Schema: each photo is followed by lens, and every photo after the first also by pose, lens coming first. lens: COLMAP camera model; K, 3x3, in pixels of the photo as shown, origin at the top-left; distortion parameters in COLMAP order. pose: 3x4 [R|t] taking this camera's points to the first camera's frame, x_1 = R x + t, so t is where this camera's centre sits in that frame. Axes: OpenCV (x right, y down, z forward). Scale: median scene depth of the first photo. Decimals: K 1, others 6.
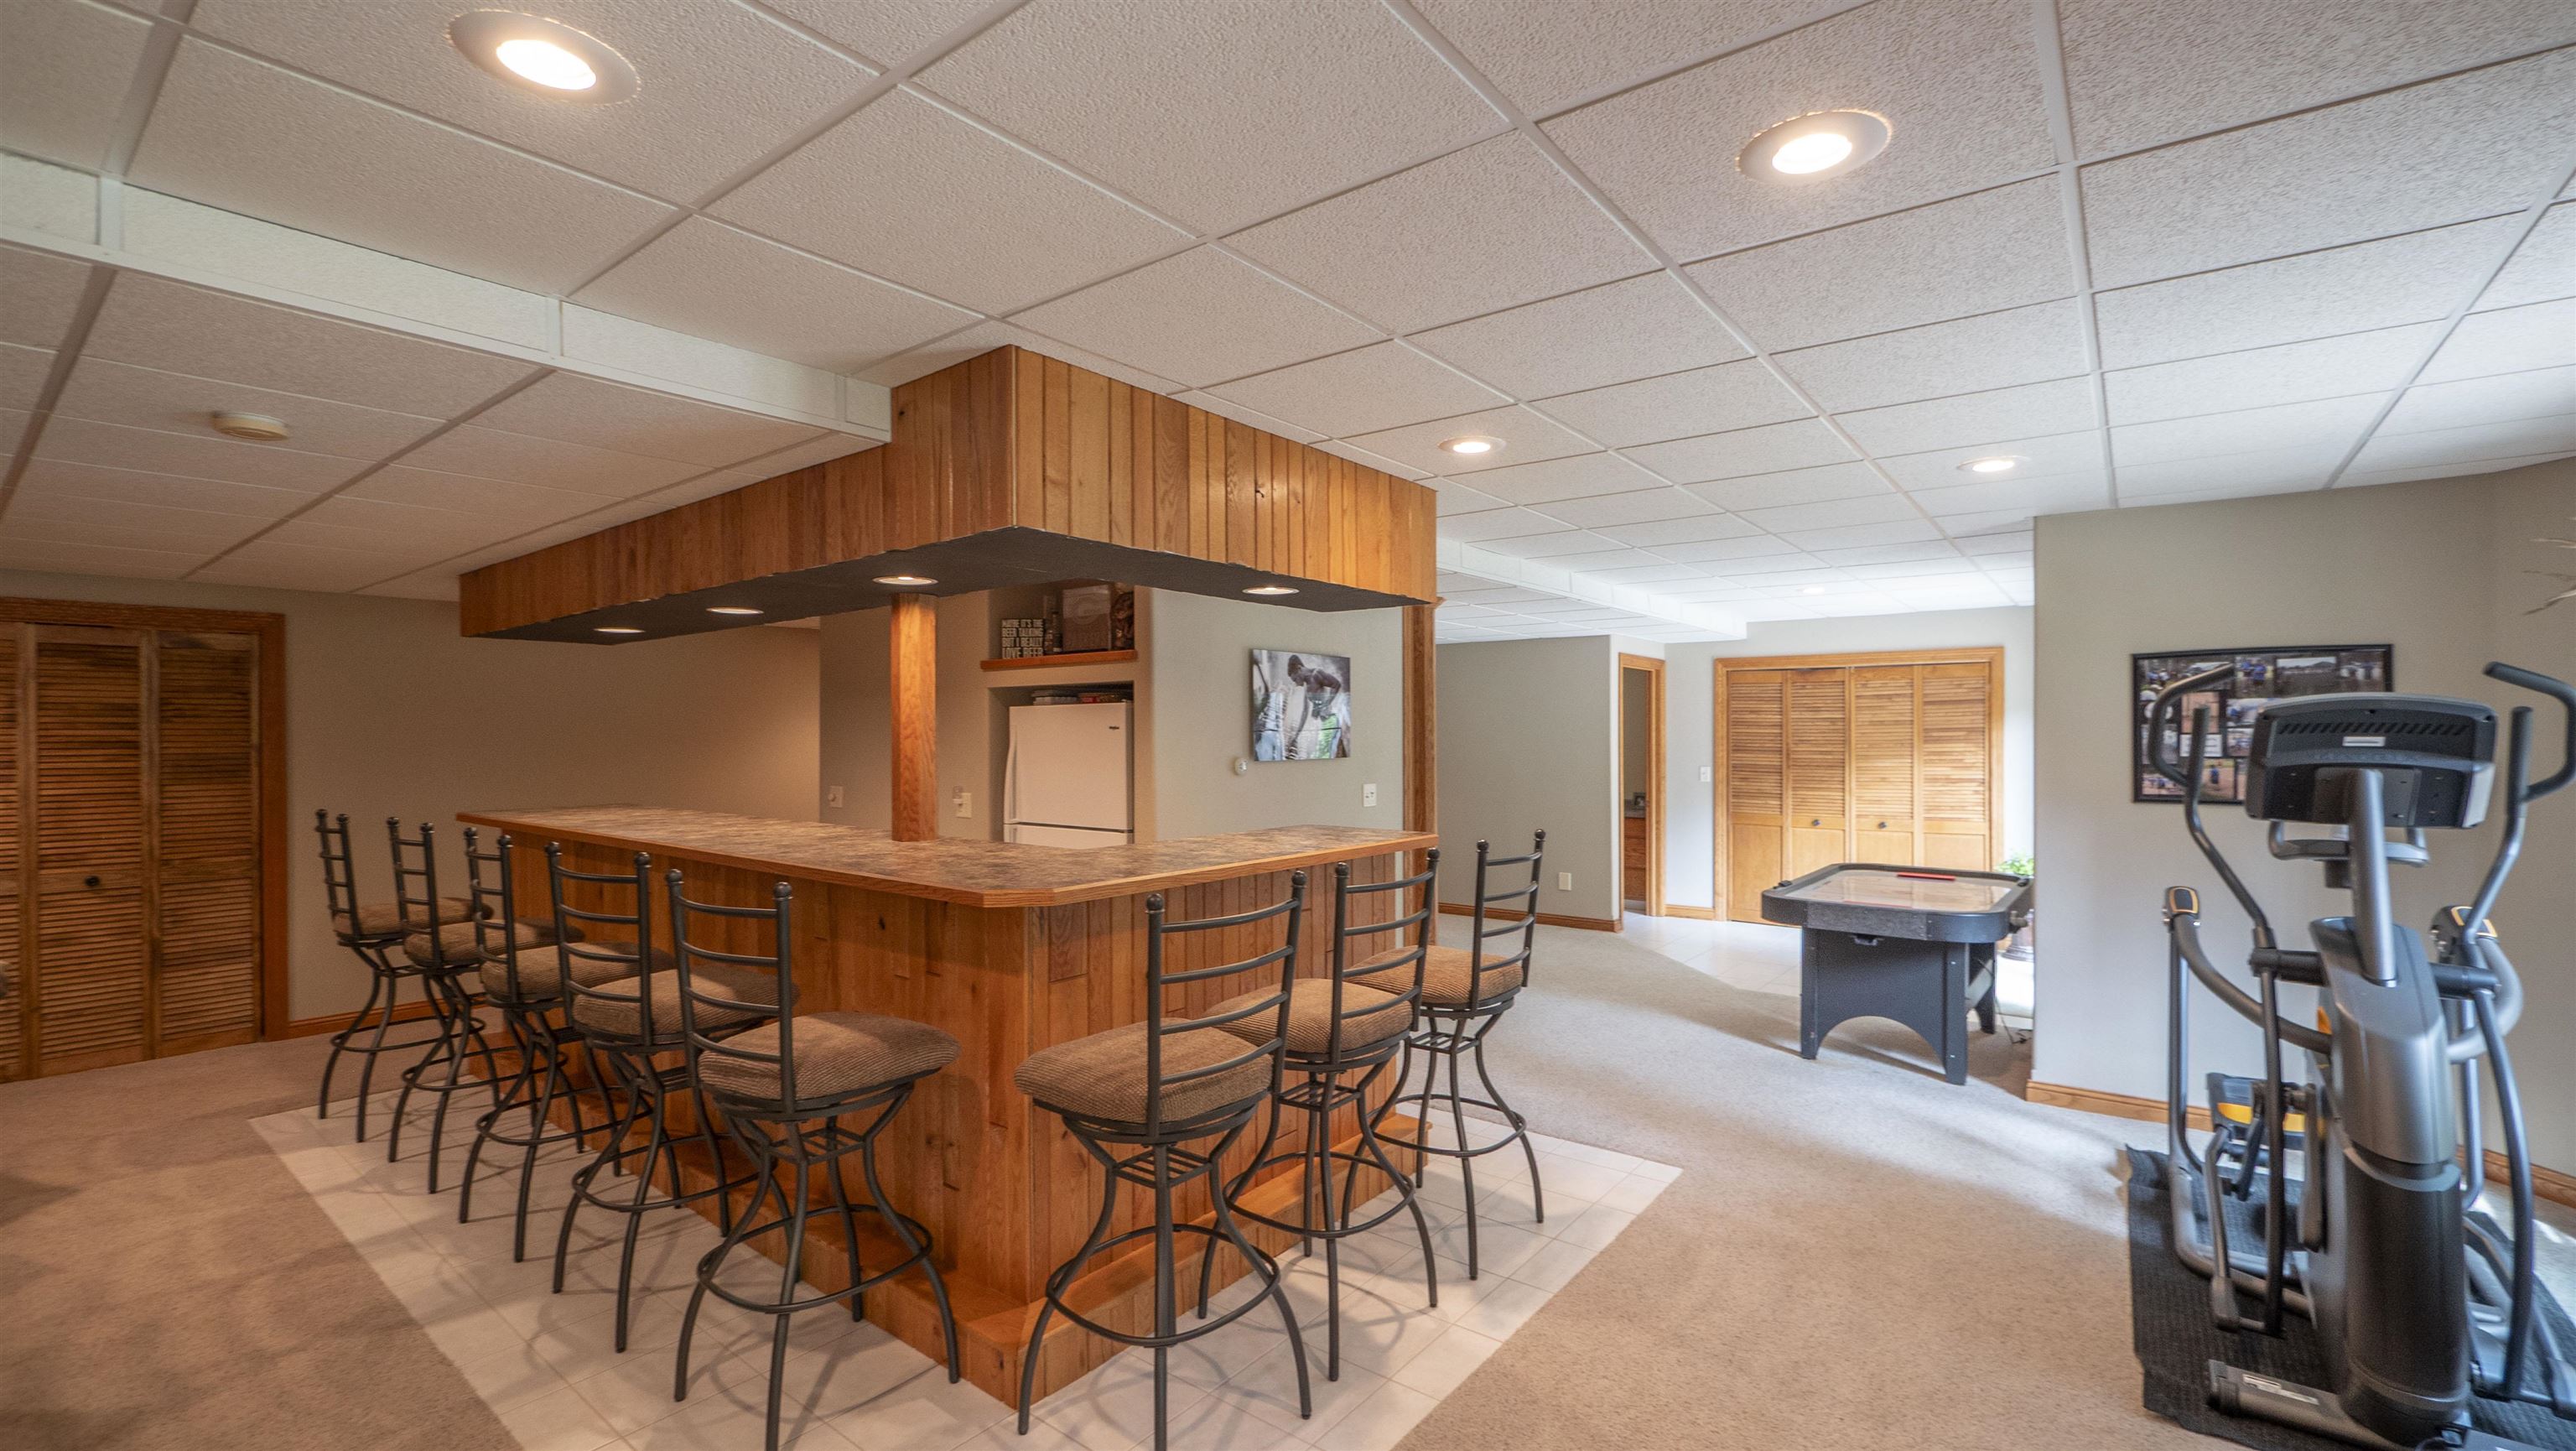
lens RADIAL K [[1092.8, 0, 1297.1], [0, 1092.8, 734.8], [0, 0, 1]] dist [-0.007768, 0.003240]
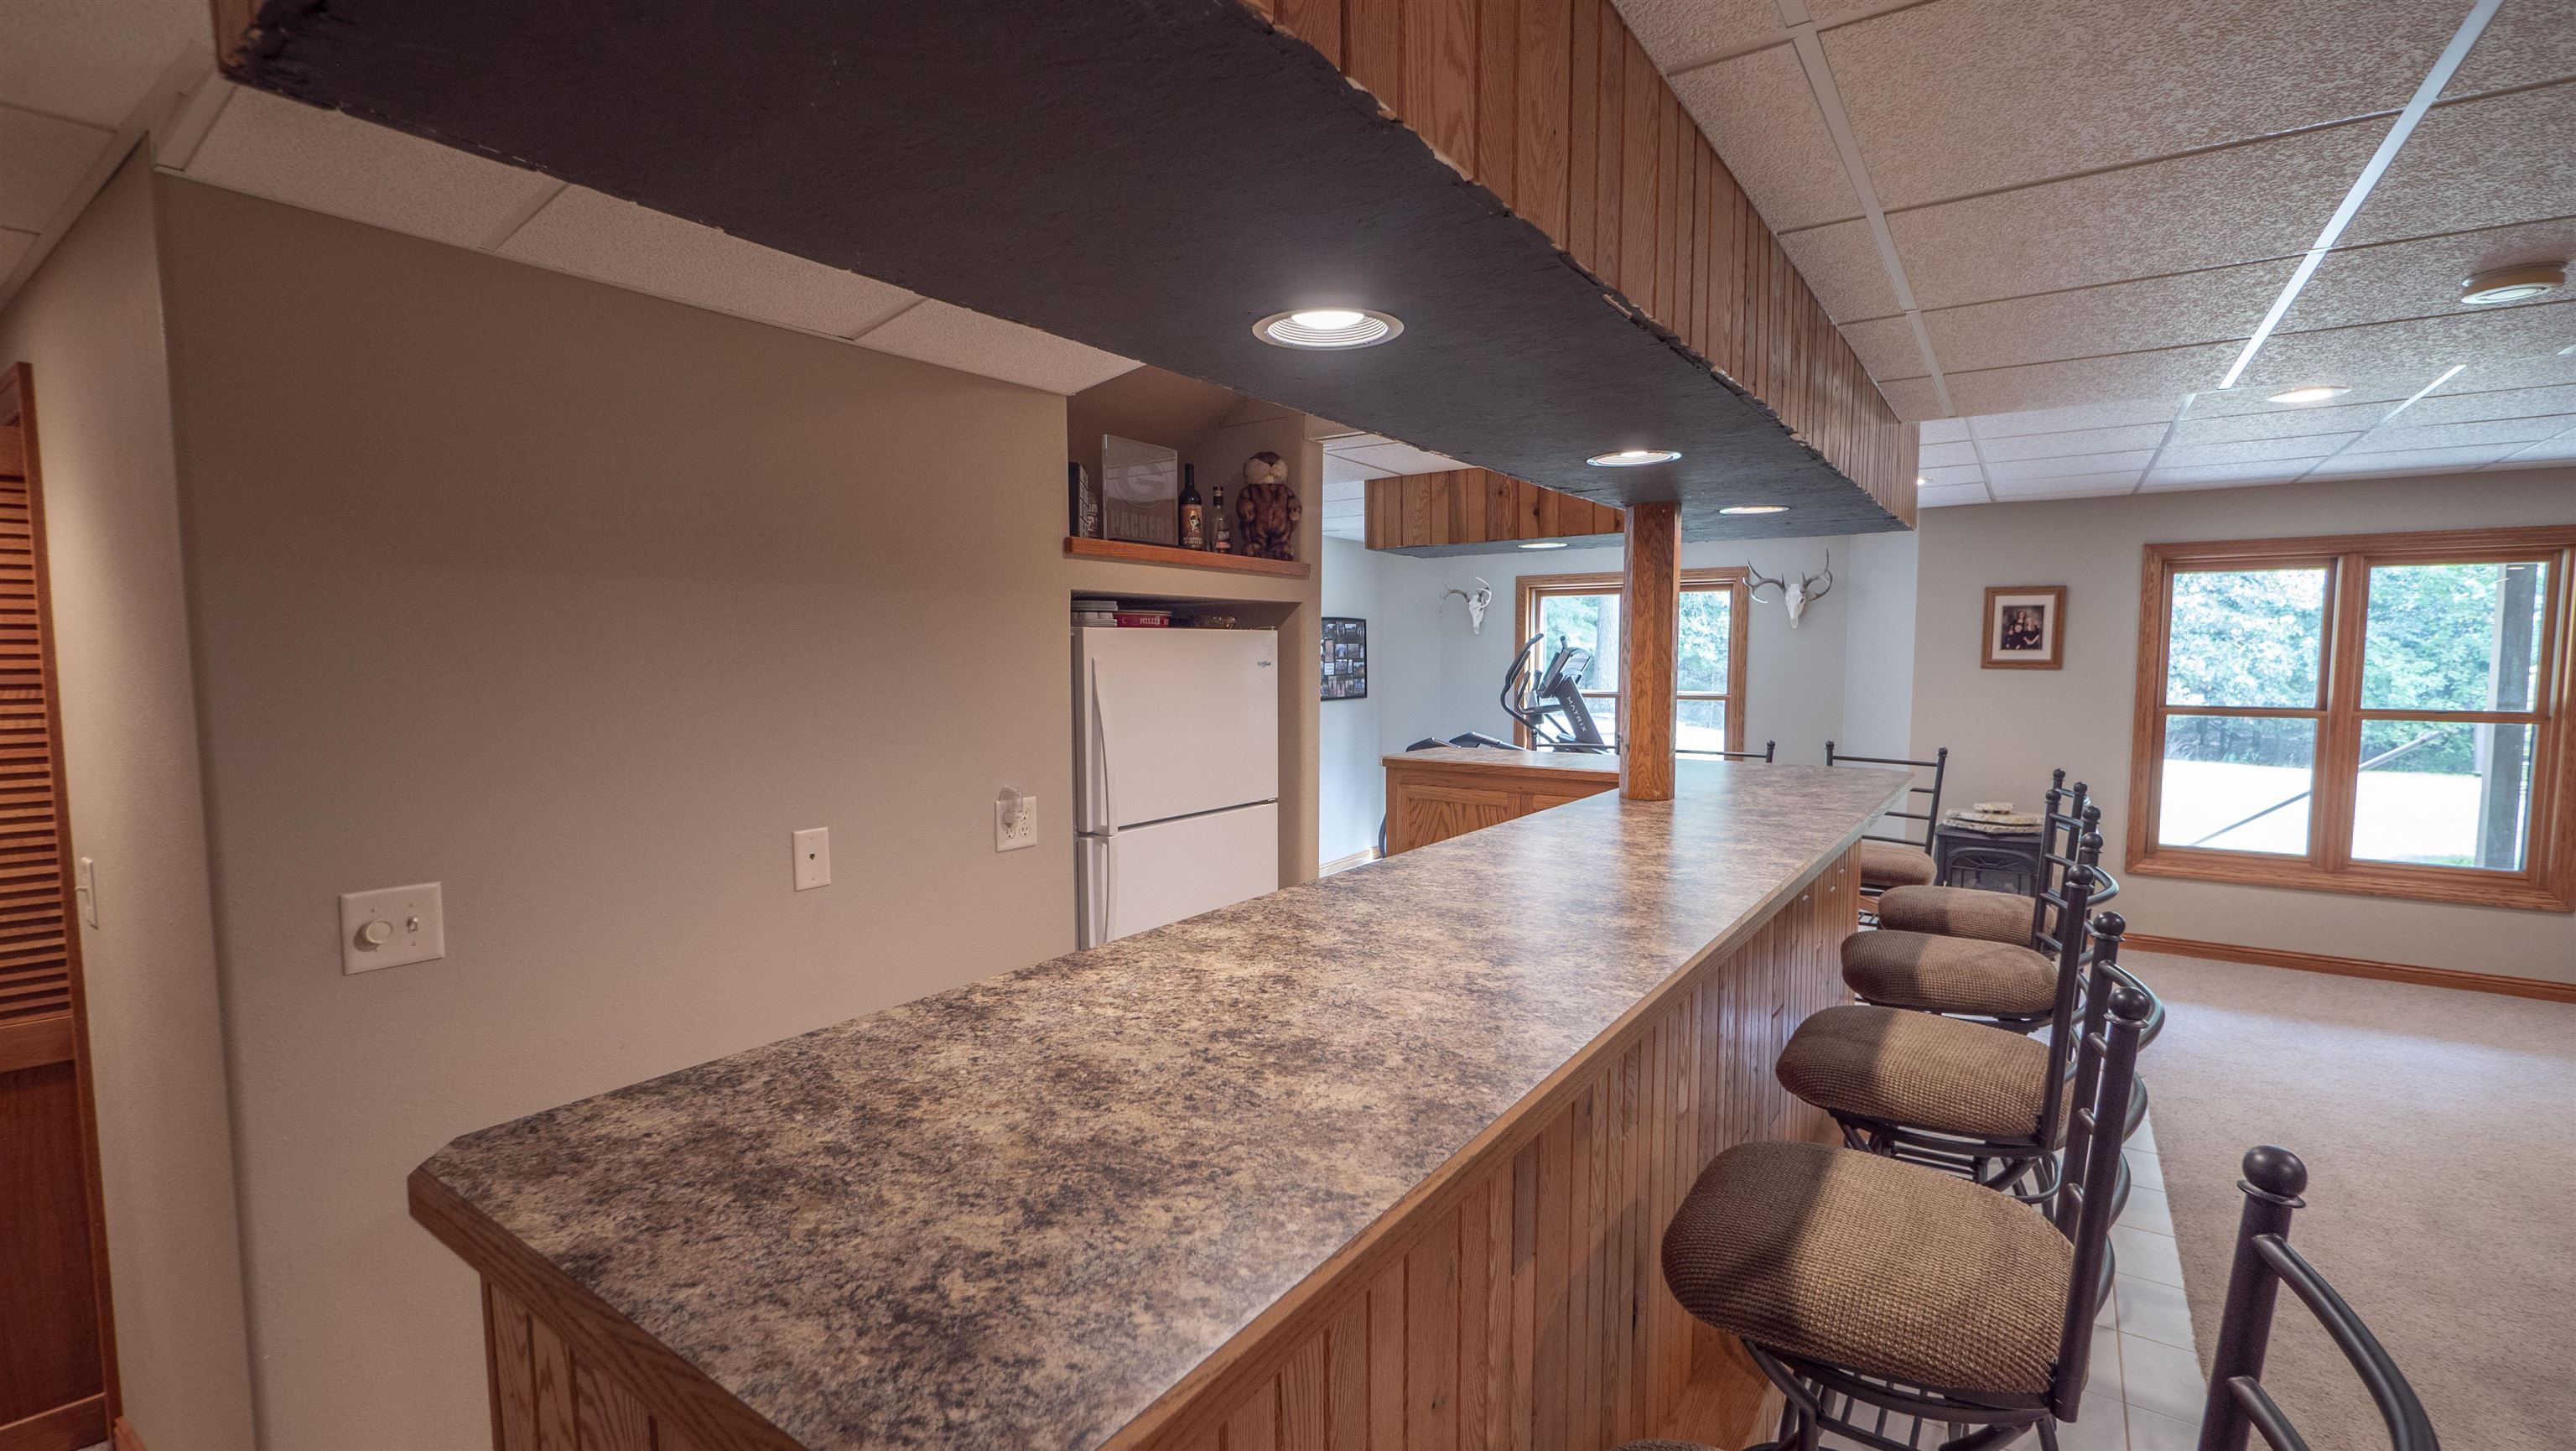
lens RADIAL K [[1092.8, 0, 1297.1], [0, 1092.8, 734.8], [0, 0, 1]] dist [-0.007768, 0.003240]
pose [[-0.057494, -0.072024, 0.995744, -0.905067], [0.005131, 0.997360, 0.072437, -0.011916], [-0.998333, 0.009274, -0.056973, 1.015164]]
